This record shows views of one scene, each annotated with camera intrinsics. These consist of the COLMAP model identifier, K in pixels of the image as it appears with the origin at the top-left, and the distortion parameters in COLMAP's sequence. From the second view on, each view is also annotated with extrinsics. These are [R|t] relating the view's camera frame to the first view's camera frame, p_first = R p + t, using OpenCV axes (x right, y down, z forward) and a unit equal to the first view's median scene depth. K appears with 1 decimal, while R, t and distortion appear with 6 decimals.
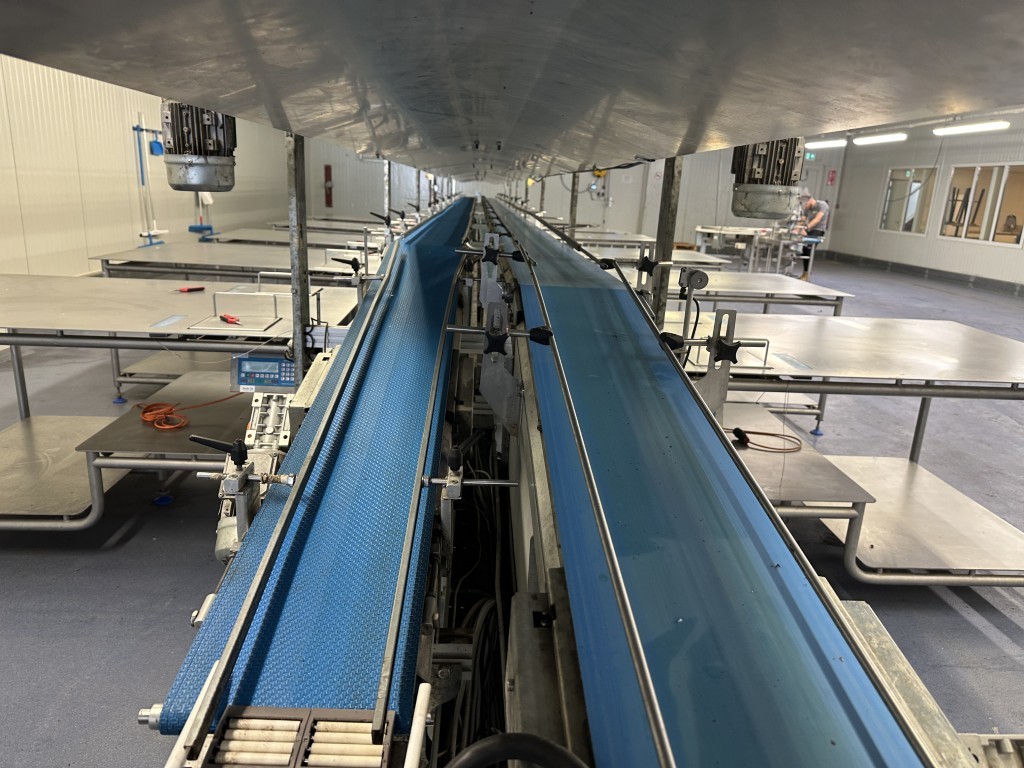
lens RADIAL K [[709.8, 0, 507.7], [0, 709.8, 388.8], [0, 0, 1]] dist [0.097948, -0.125534]
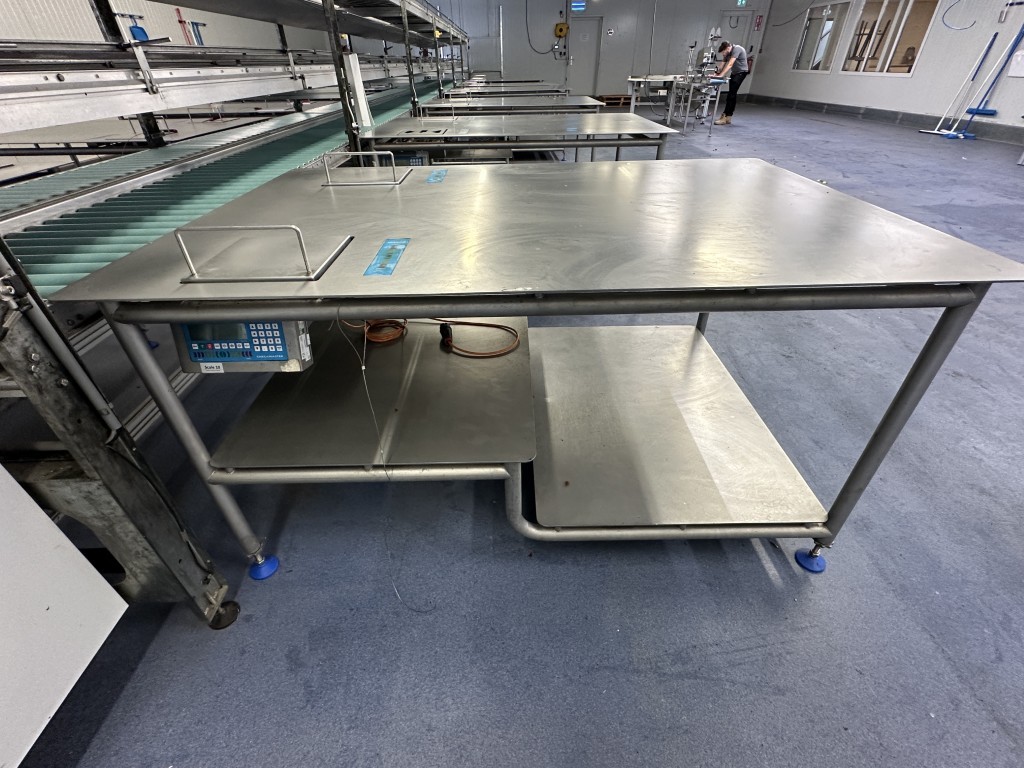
lens RADIAL K [[458.3, 0, 510.7], [0, 458.3, 380.5], [0, 0, 1]] dist [0.000791, -0.000069]
pose [[0.997270, -0.037633, -0.063538, 0.087167], [0.056373, 0.943749, 0.325823, -0.009996], [0.047702, -0.328515, 0.943293, 0.102370]]
